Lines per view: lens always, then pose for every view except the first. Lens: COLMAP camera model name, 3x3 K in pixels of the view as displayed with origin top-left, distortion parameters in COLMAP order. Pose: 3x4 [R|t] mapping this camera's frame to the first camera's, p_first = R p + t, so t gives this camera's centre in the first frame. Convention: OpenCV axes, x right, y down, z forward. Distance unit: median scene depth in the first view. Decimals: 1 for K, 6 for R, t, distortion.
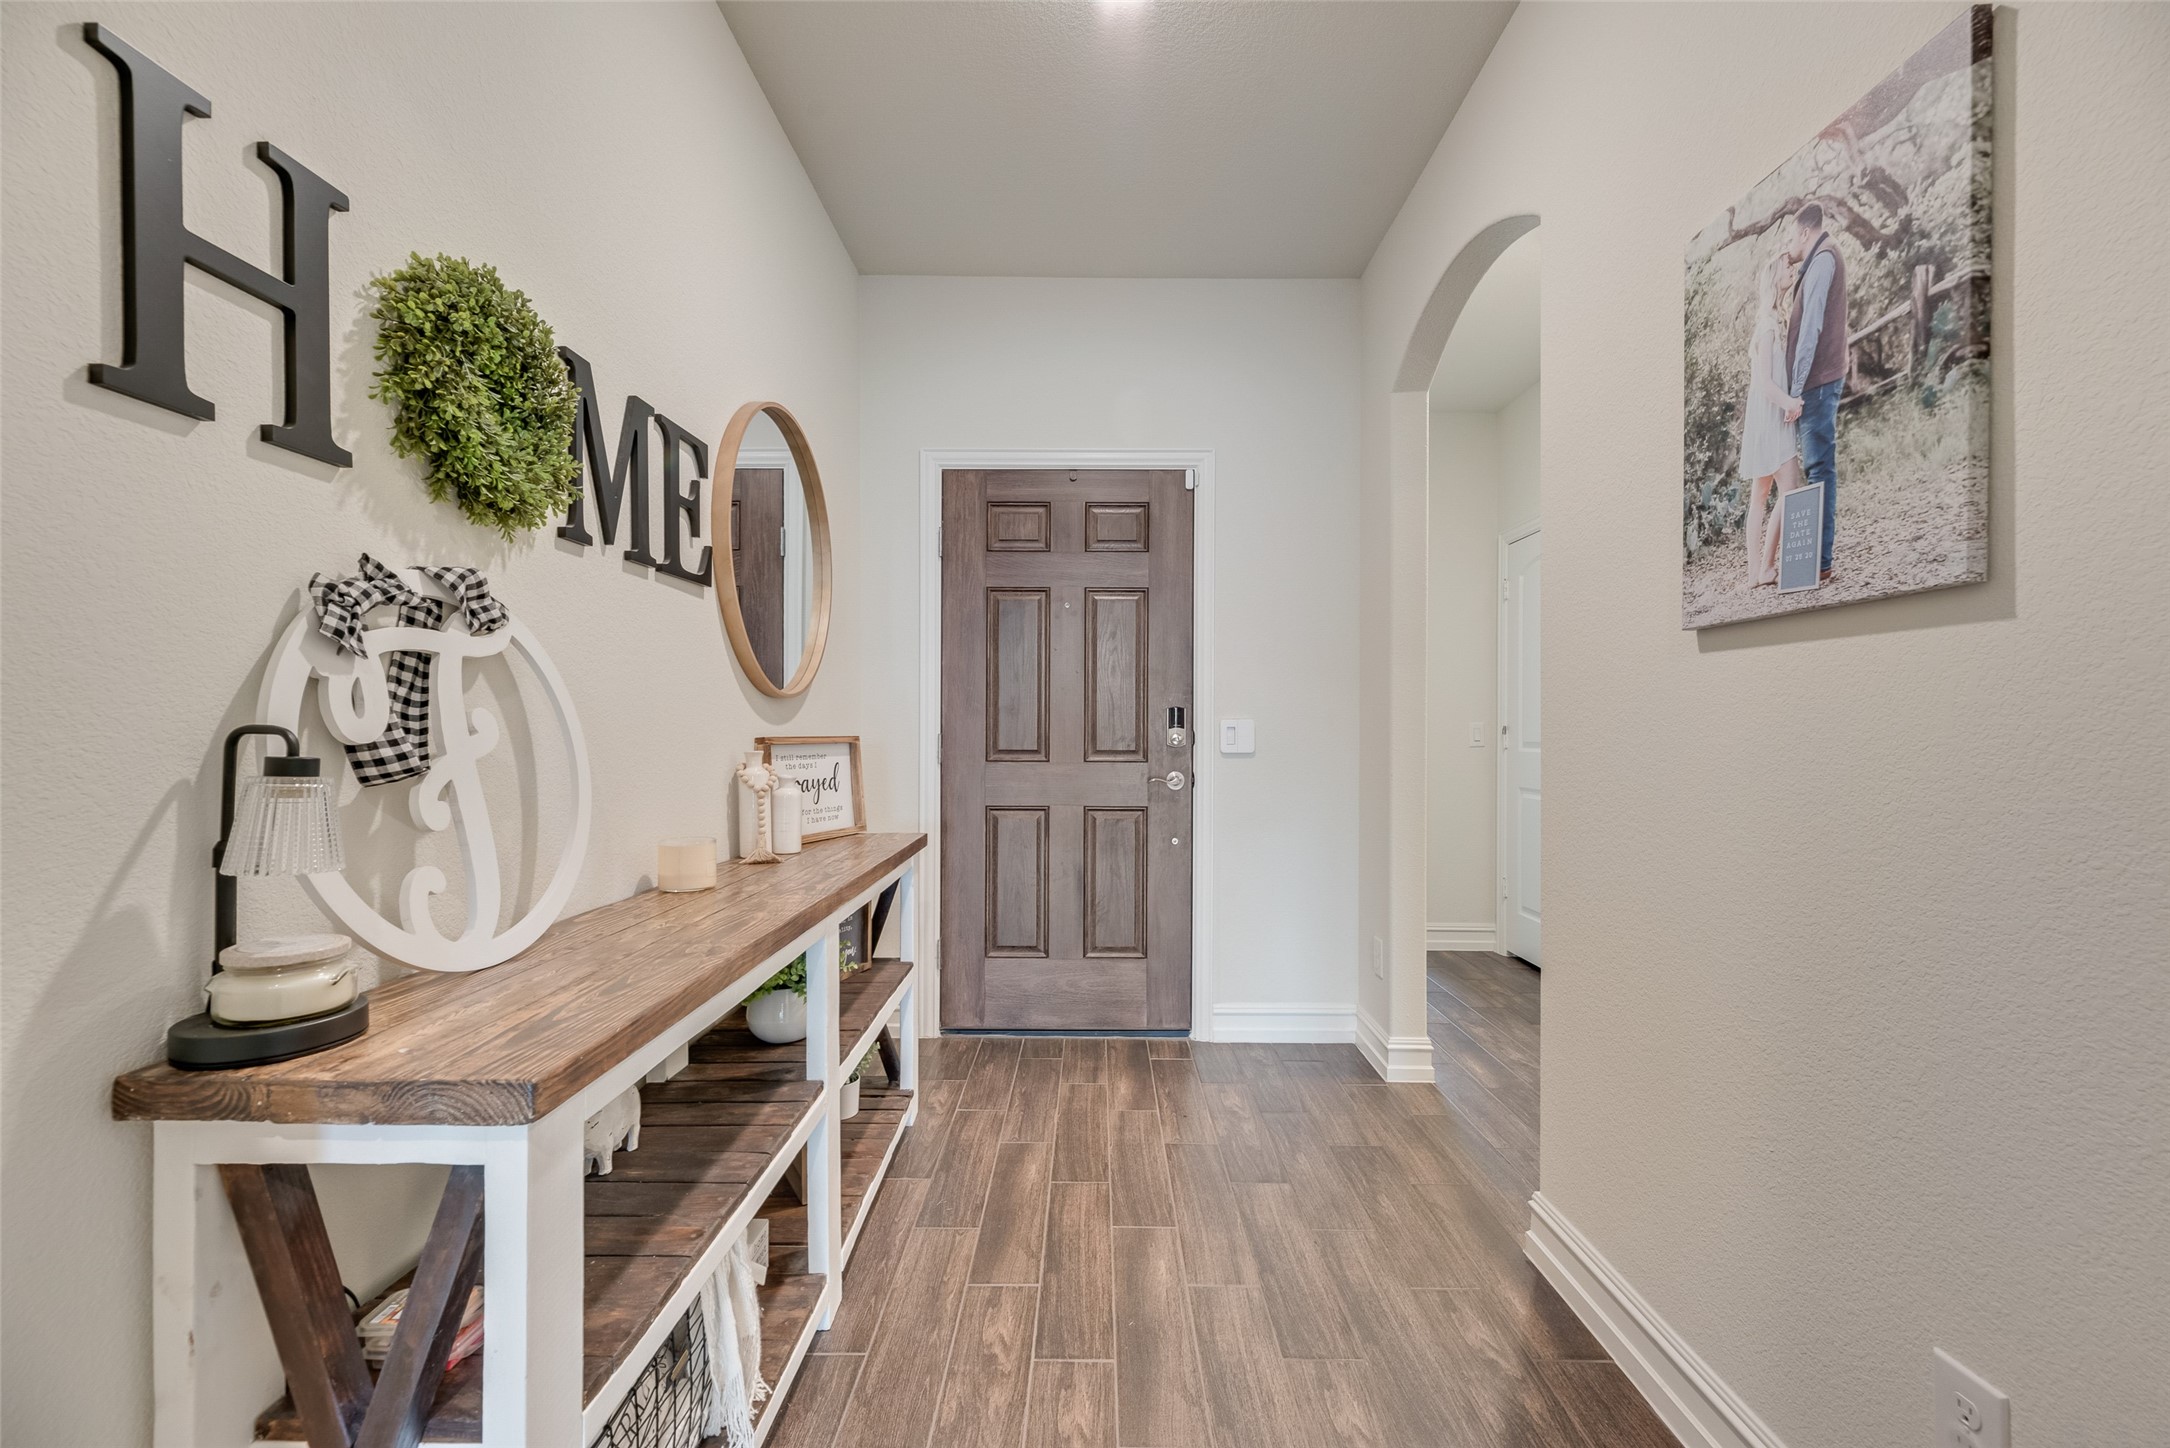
lens RADIAL K [[875.6, 0, 1086.7], [0, 875.6, 730.8], [0, 0, 1]] dist [0.005725, -0.000186]
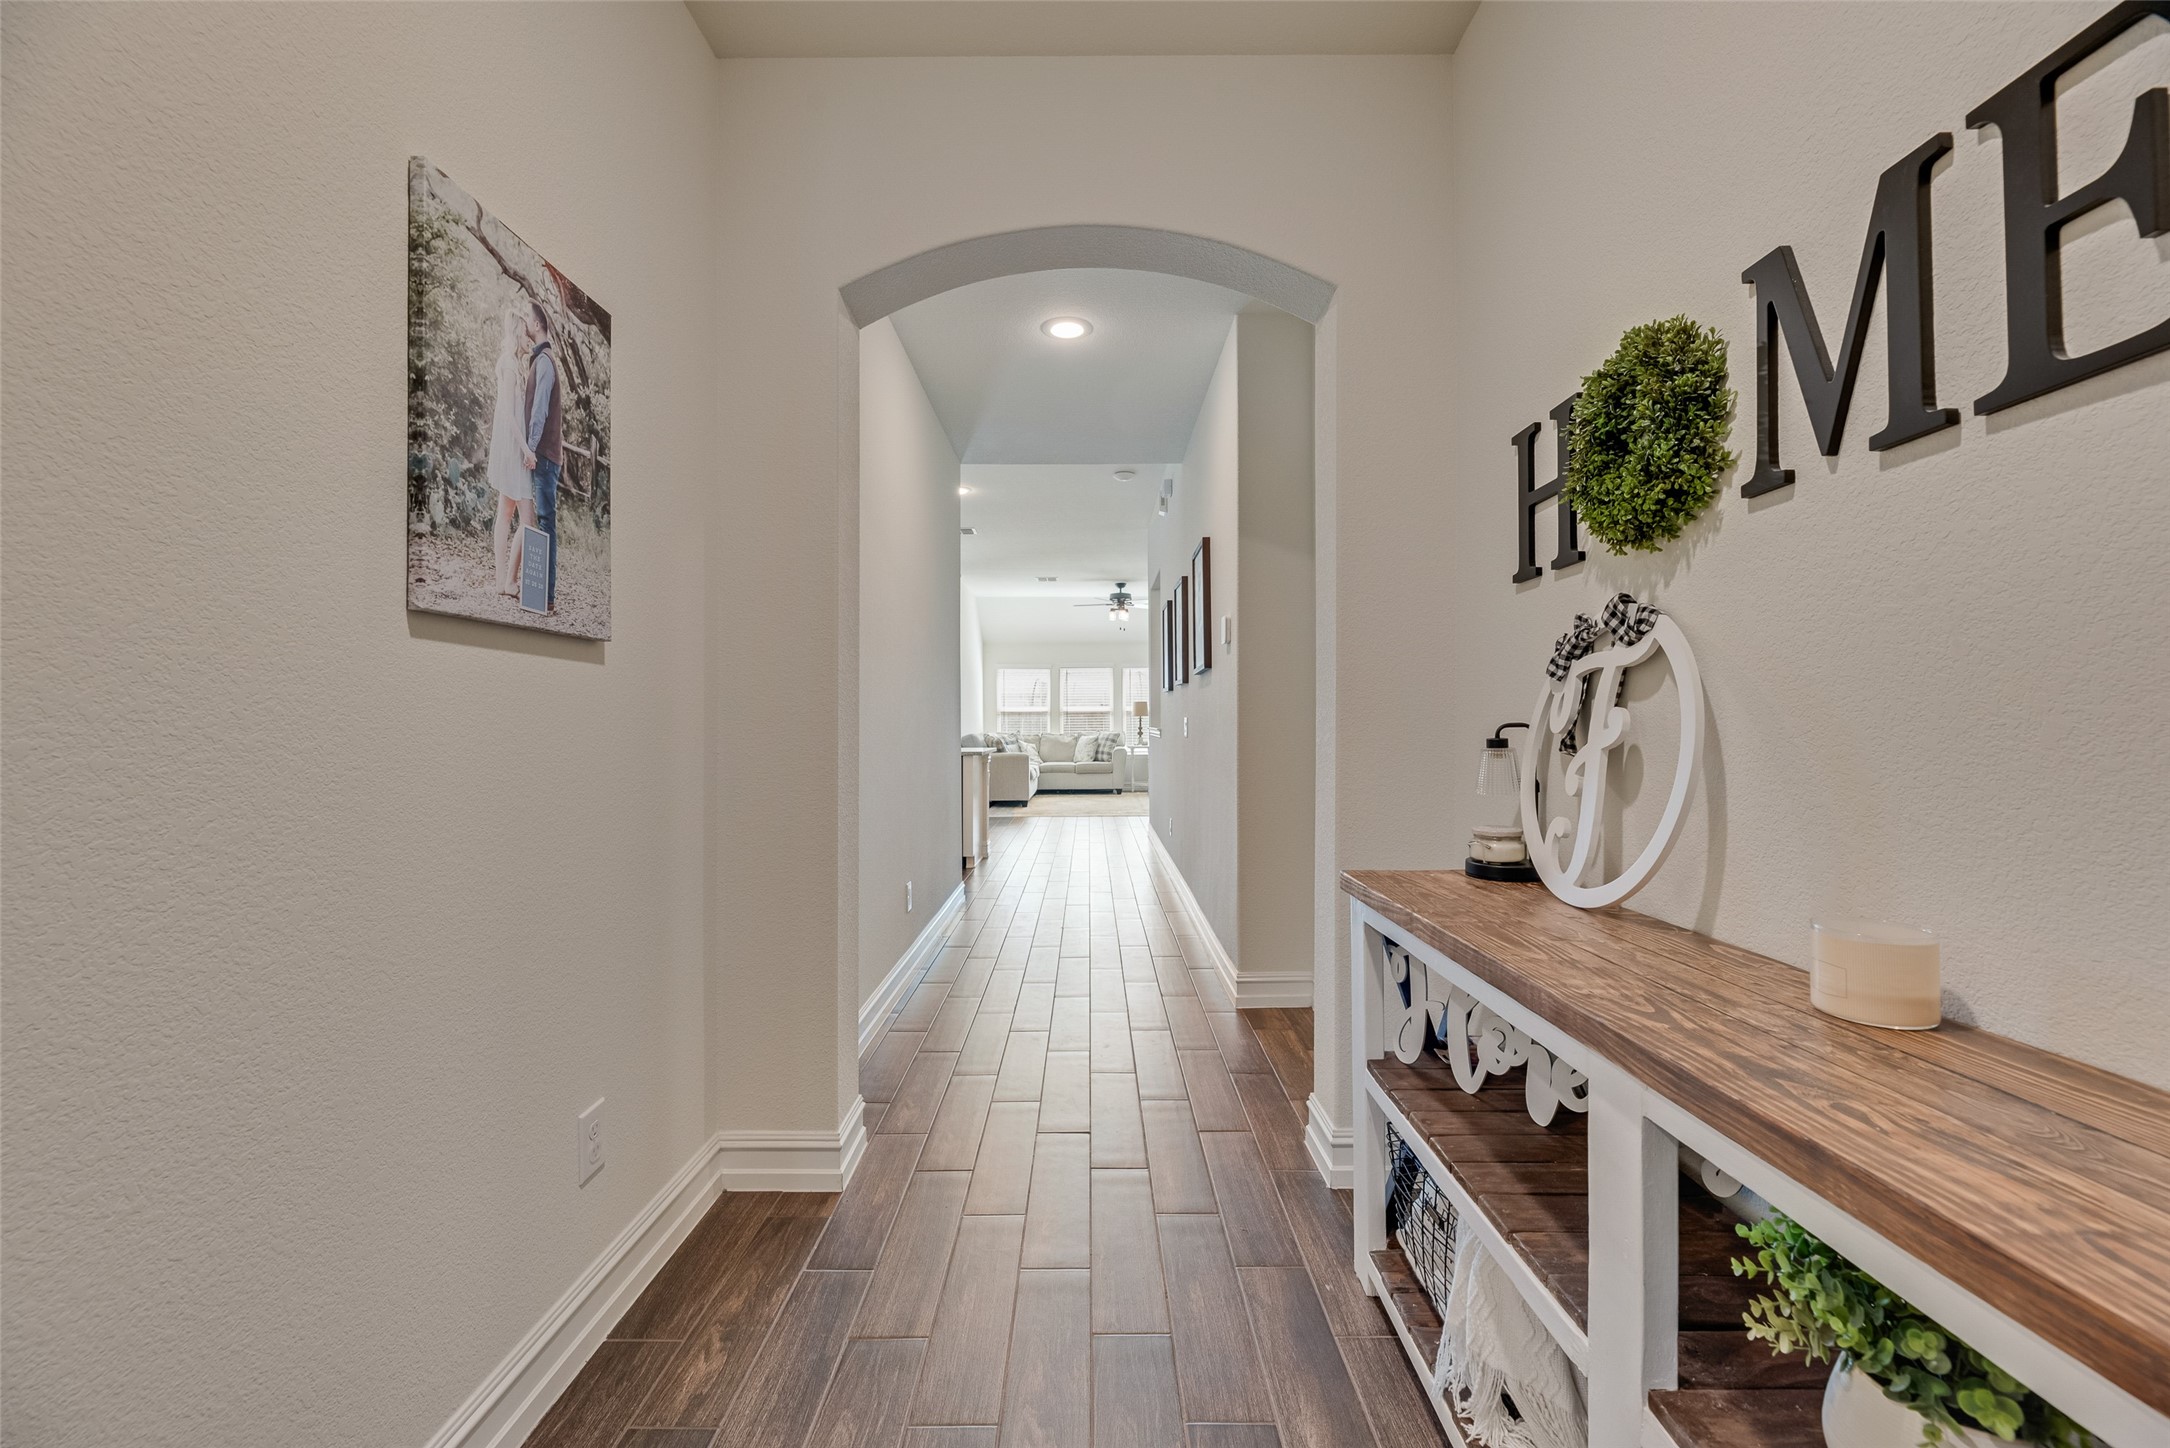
lens RADIAL K [[875.6, 0, 1086.7], [0, 875.6, 730.8], [0, 0, 1]] dist [0.005725, -0.000186]
pose [[-0.999967, 0.001924, -0.007834, 0.050831], [0.001865, 0.999970, 0.007496, -0.002577], [0.007848, 0.007481, -0.999941, 2.028248]]
